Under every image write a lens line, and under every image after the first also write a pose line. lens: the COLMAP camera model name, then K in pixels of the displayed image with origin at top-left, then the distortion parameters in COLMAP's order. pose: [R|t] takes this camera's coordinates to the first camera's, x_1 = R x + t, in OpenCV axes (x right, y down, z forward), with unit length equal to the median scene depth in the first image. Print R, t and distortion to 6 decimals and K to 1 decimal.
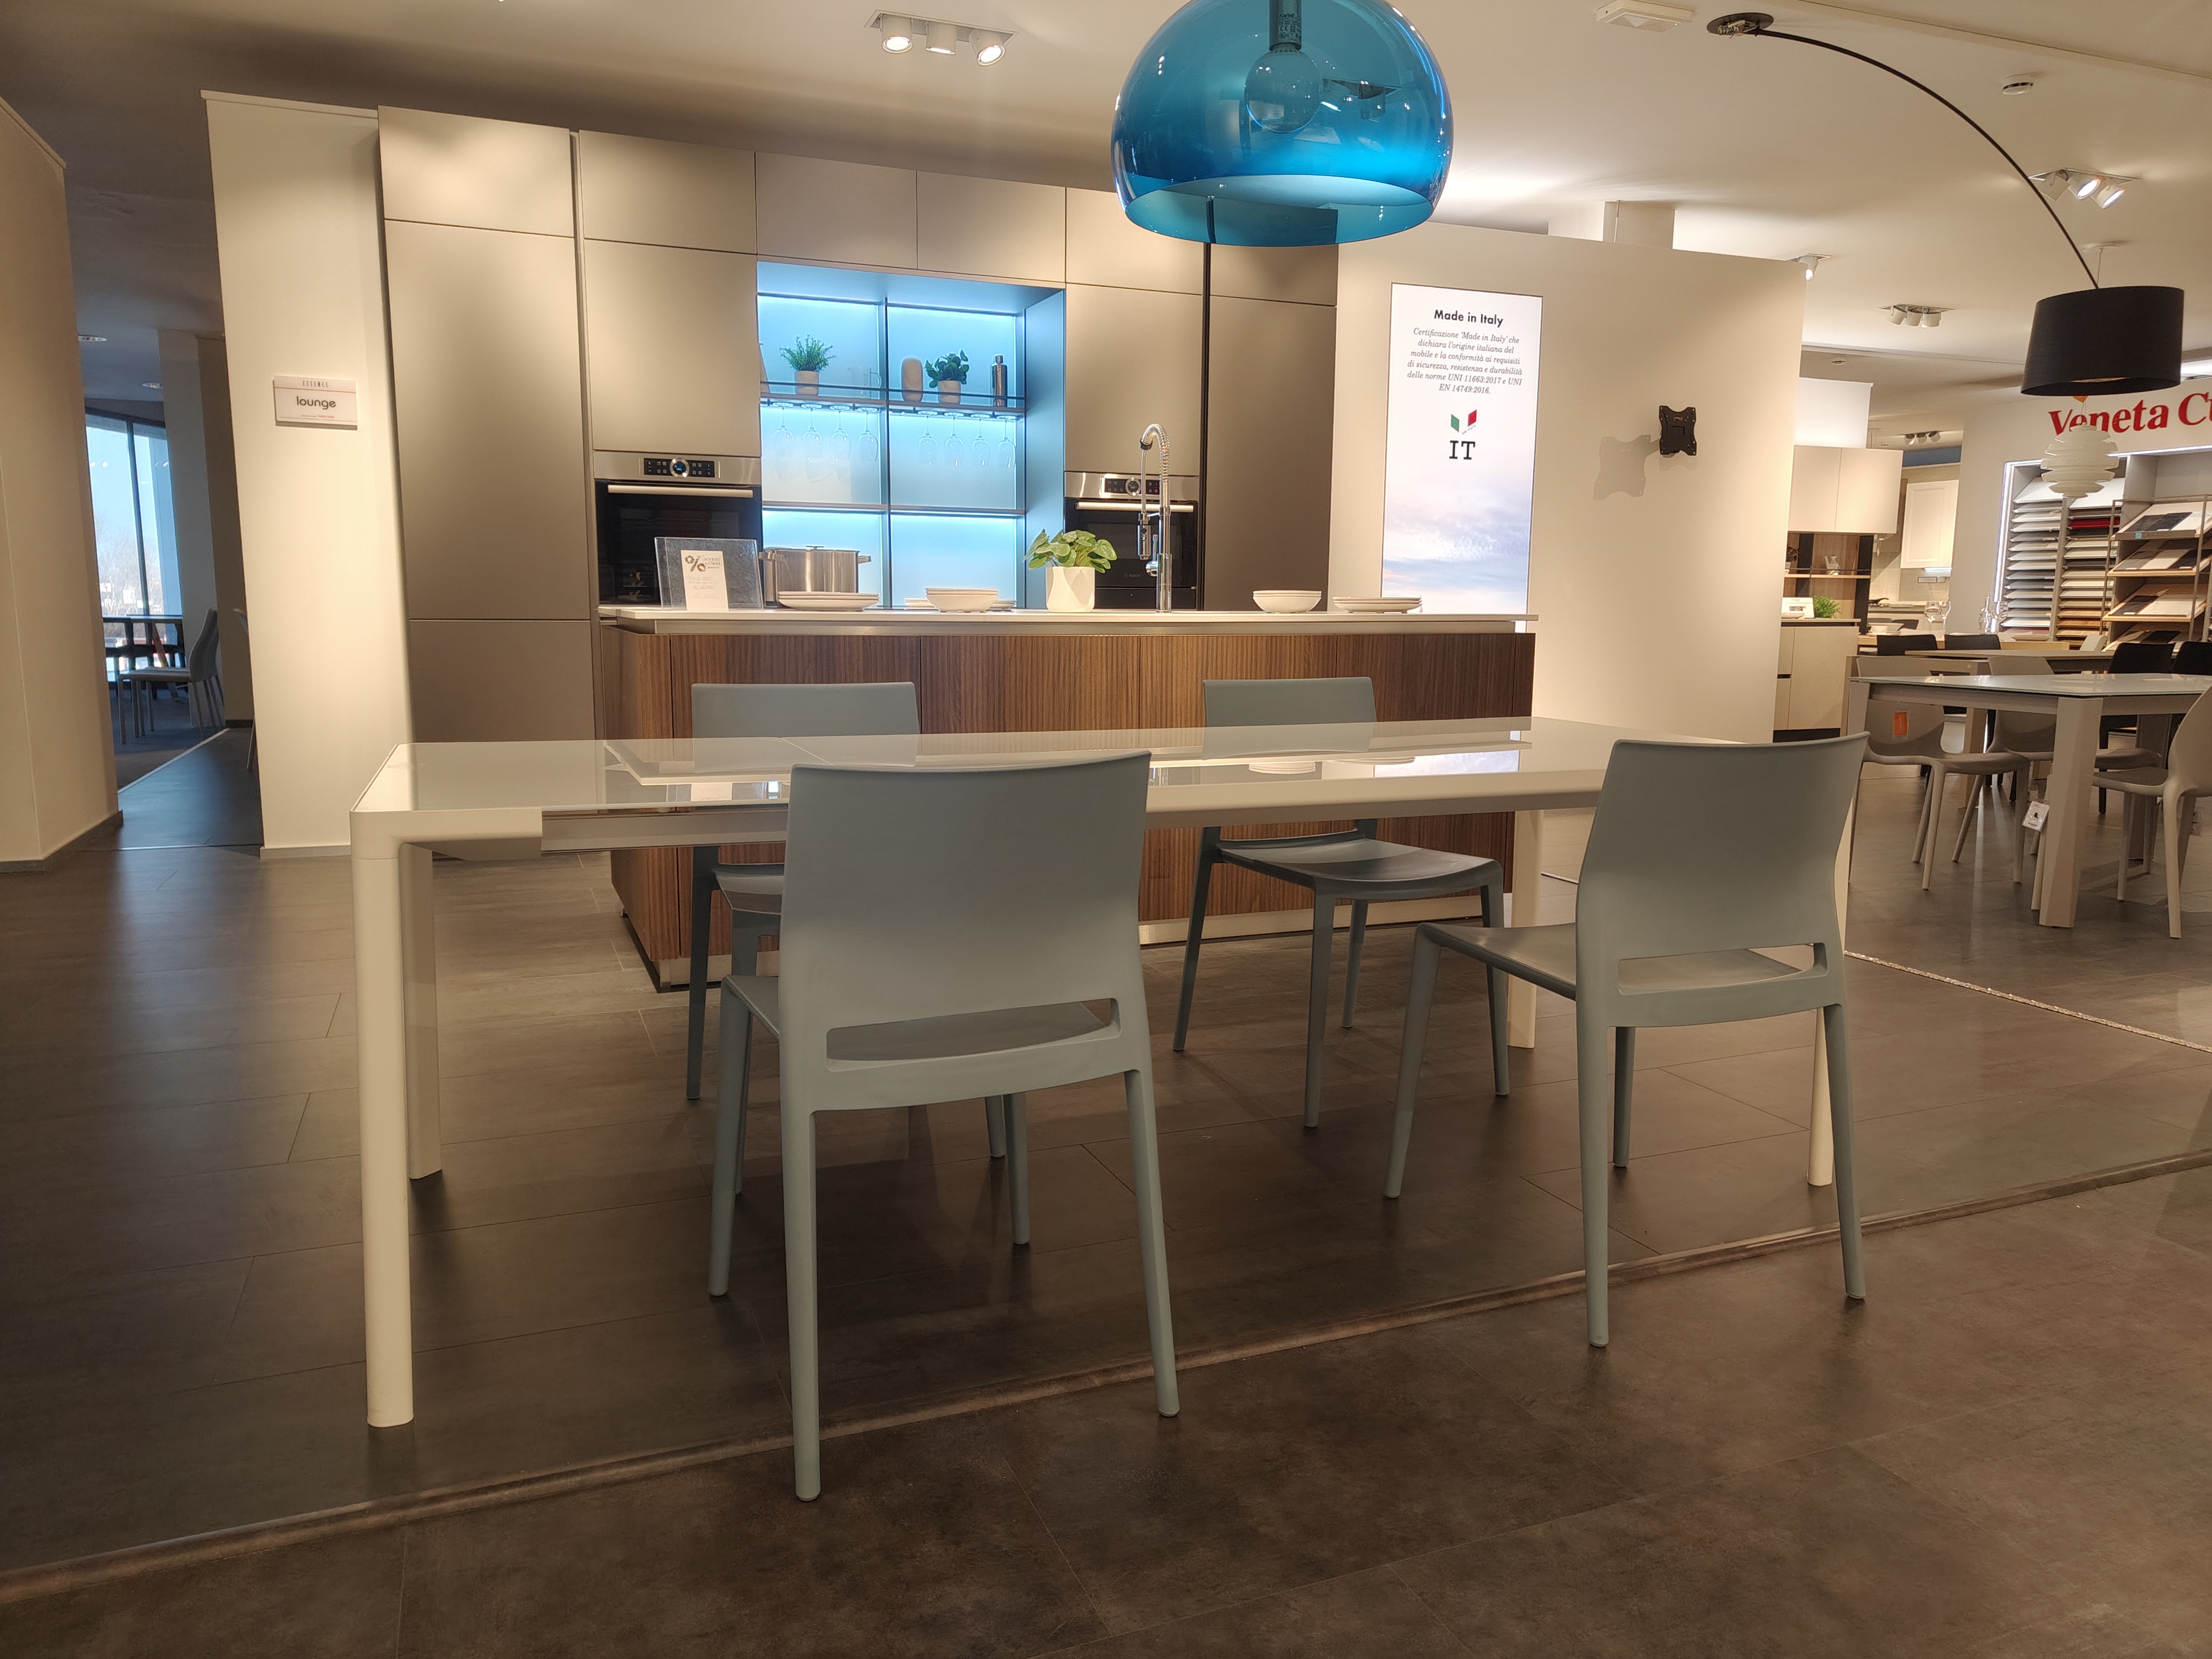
lens RADIAL K [[1539.5, 0, 1108.2], [0, 1539.5, 819.1], [0, 0, 1]] dist [0.004005, 0.005920]
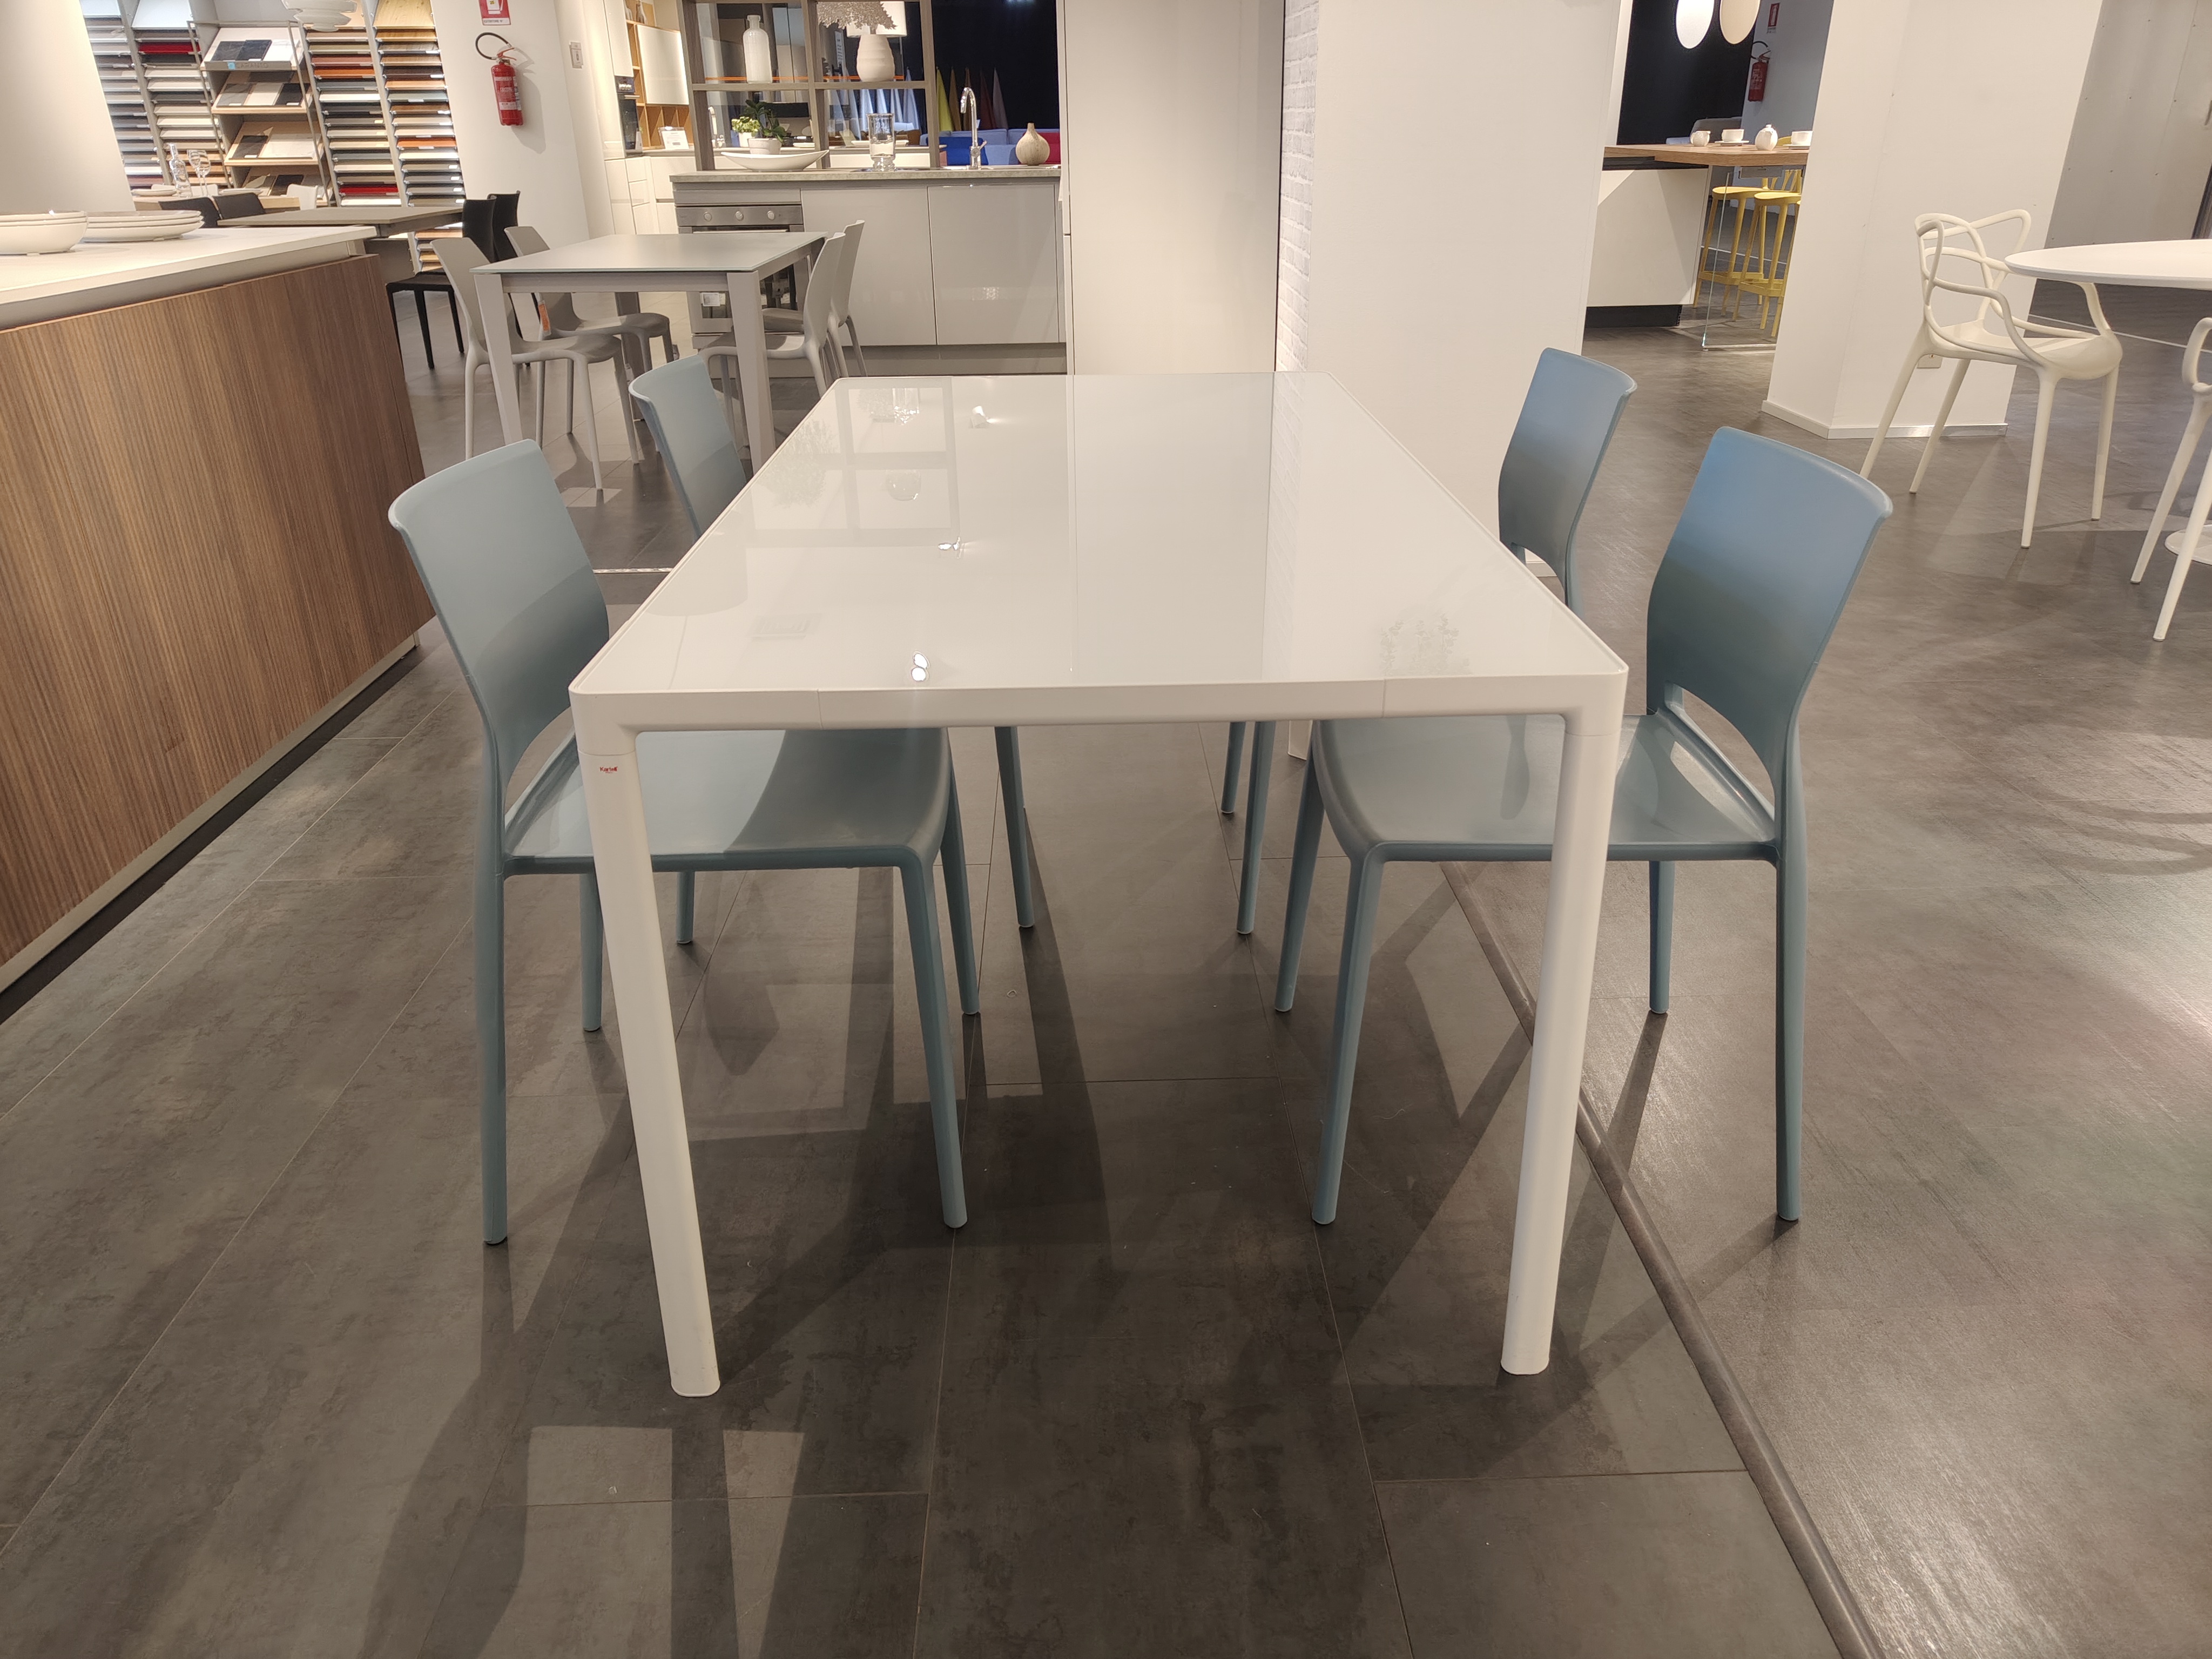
lens RADIAL K [[1539.5, 0, 1106.9], [0, 1539.5, 839.4], [0, 0, 1]] dist [0.004005, 0.005920]
pose [[0.345248, -0.410805, 0.843827, -0.128877], [0.147691, 0.911690, 0.383417, -0.037179], [-0.926818, -0.007748, 0.375431, 0.155415]]
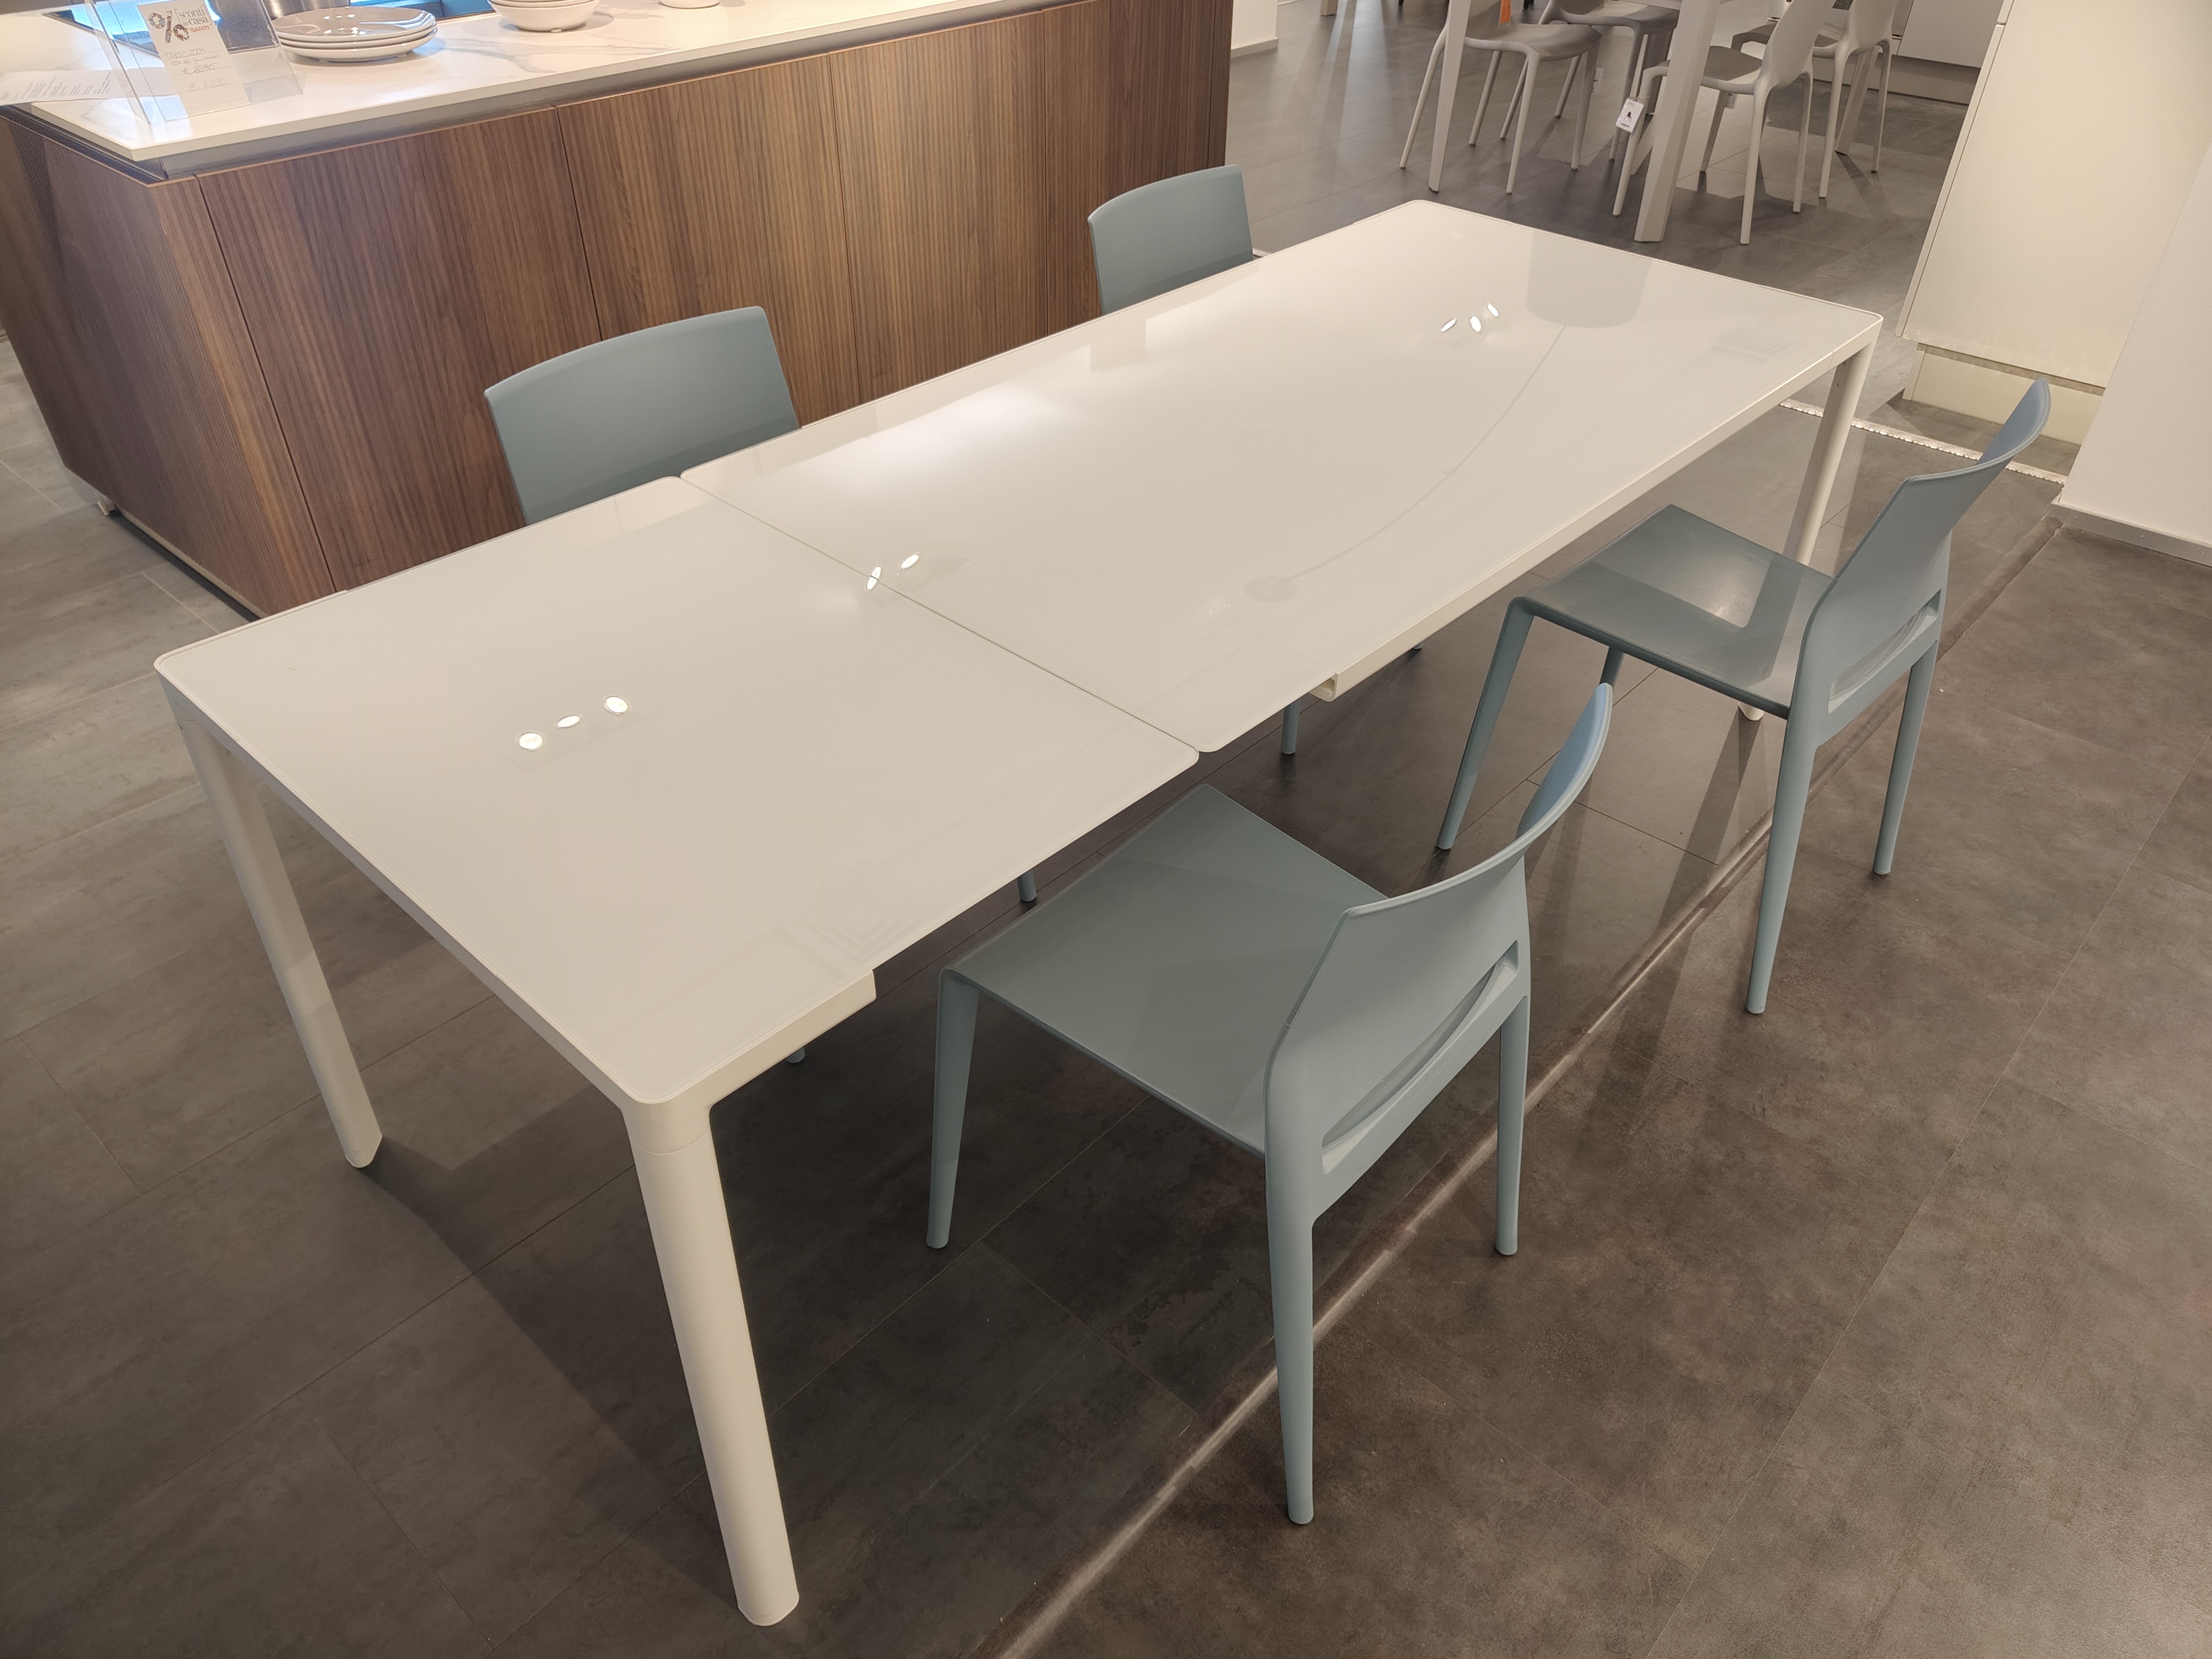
lens RADIAL K [[1539.5, 0, 1117.4], [0, 1539.5, 829.6], [0, 0, 1]] dist [0.004005, 0.005920]
pose [[0.897113, -0.268286, 0.351015, -0.073503], [0.054903, 0.856048, 0.513972, -0.059662], [-0.438377, -0.441819, 0.782701, 0.069903]]
